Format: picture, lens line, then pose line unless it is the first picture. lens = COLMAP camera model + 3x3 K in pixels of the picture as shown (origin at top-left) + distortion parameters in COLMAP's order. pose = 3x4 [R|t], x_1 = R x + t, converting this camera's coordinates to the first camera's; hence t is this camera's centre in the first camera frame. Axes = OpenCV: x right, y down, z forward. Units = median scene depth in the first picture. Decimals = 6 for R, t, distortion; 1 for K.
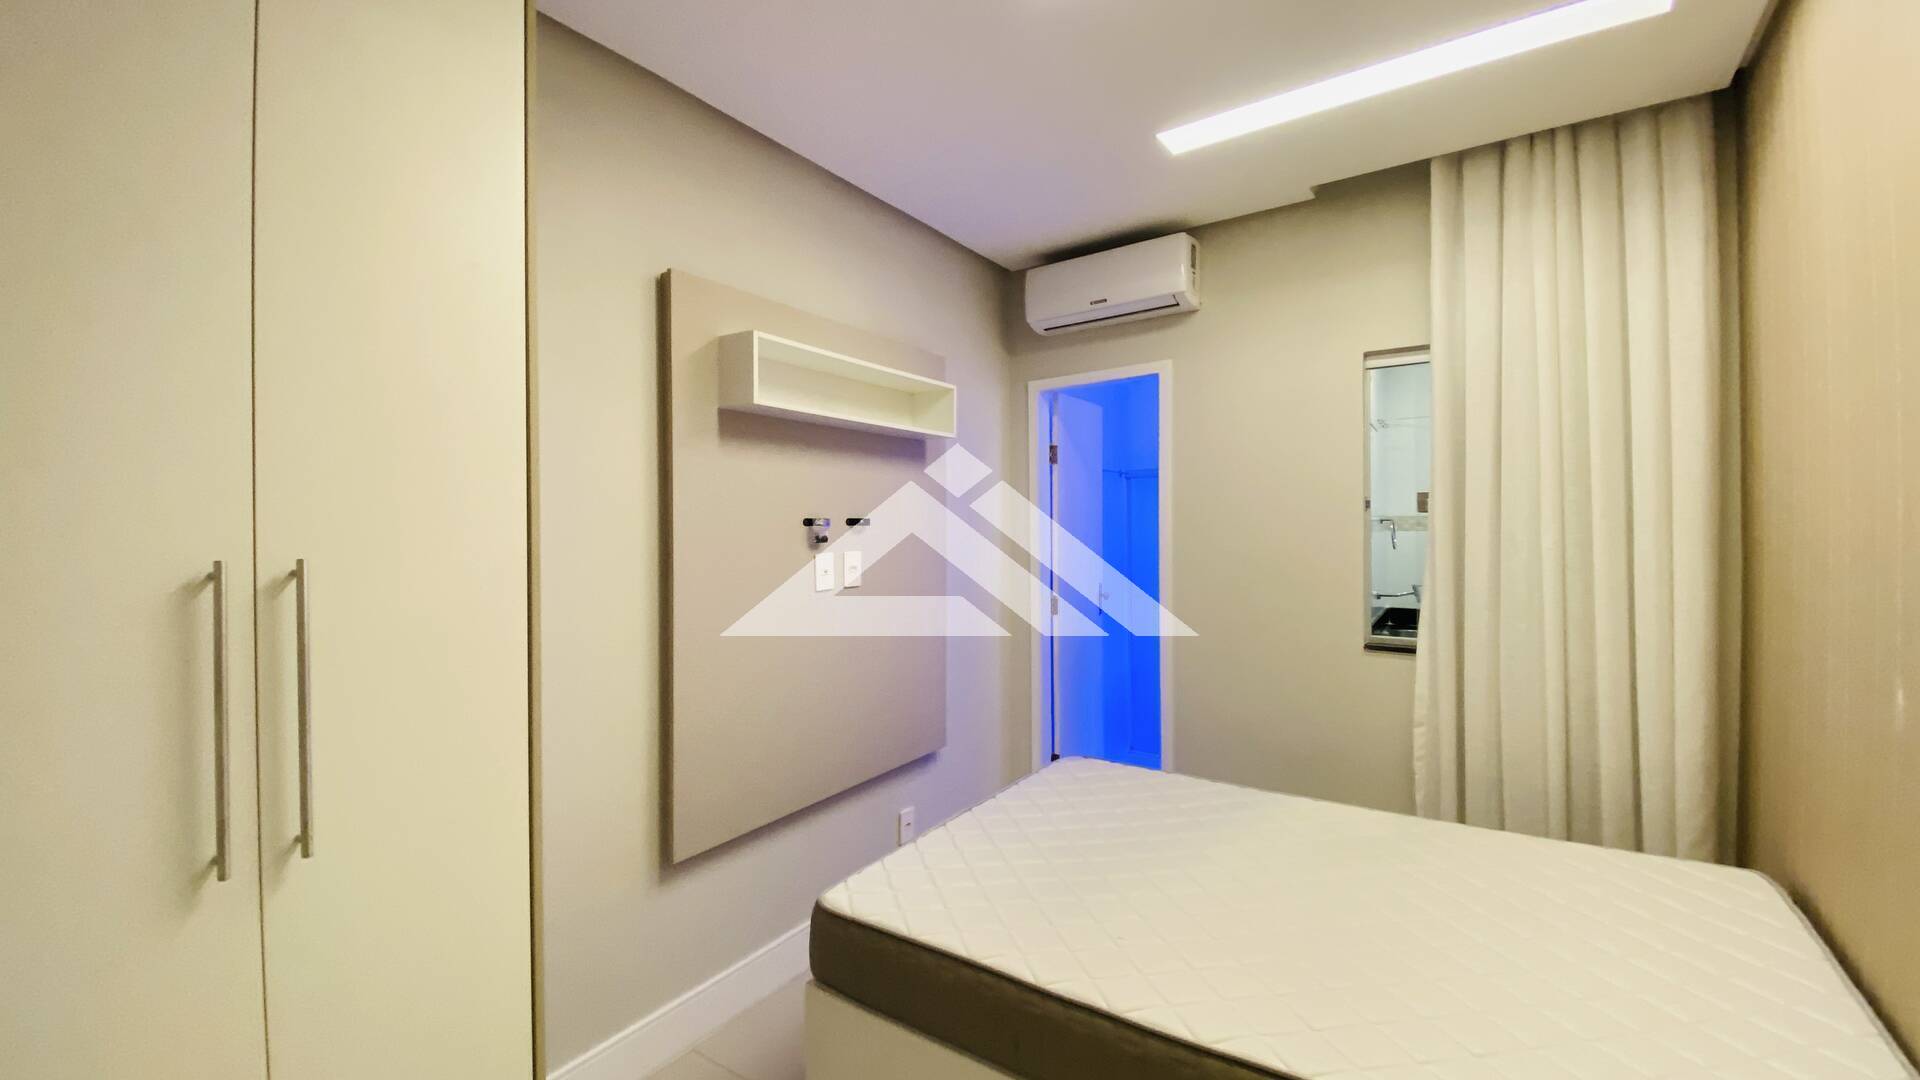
lens RADIAL K [[781.7, 0, 972.5], [0, 781.7, 540.1], [0, 0, 1]] dist [0.009717, -0.015878]
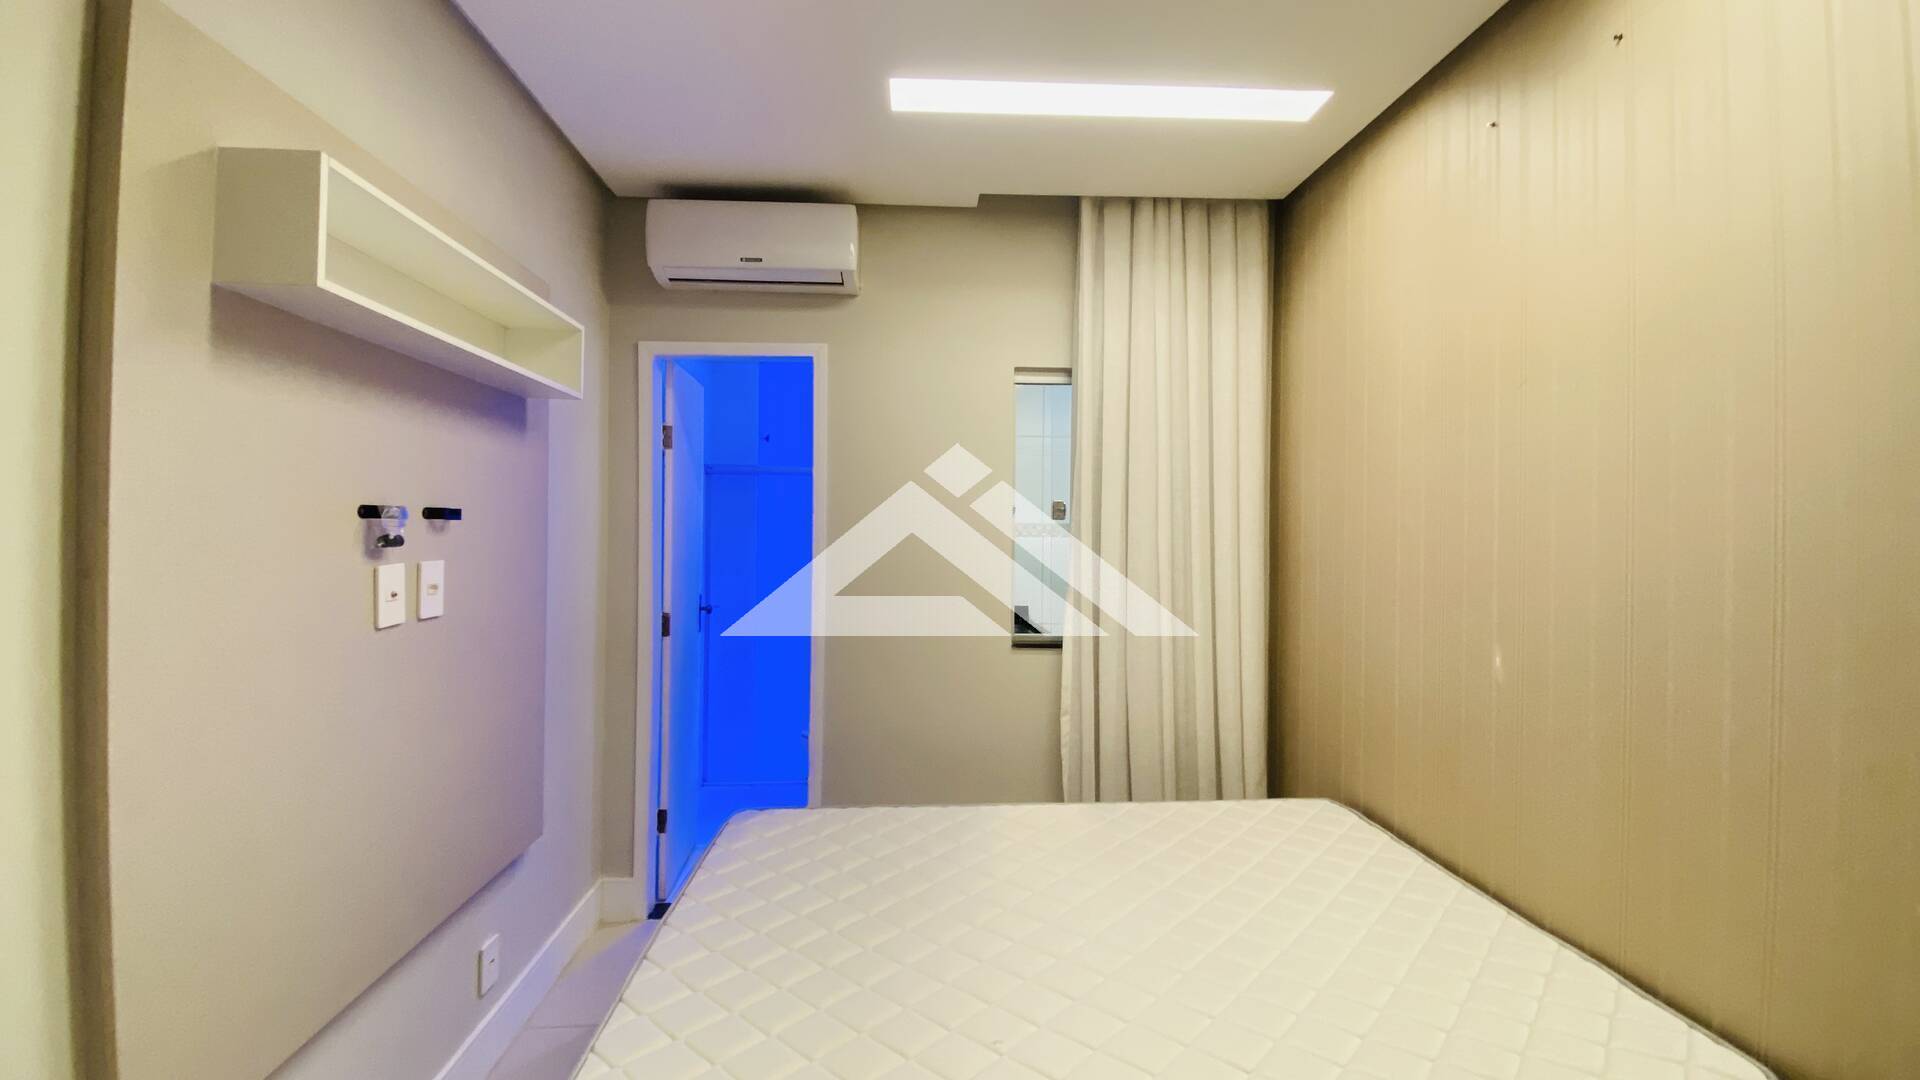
lens RADIAL K [[781.7, 0, 967.9], [0, 781.7, 541.8], [0, 0, 1]] dist [0.009717, -0.015878]
pose [[0.784227, 0.007578, 0.620428, -0.210836], [-0.004200, 0.999967, -0.006904, 0.001799], [-0.620460, 0.002809, 0.784233, 0.245045]]
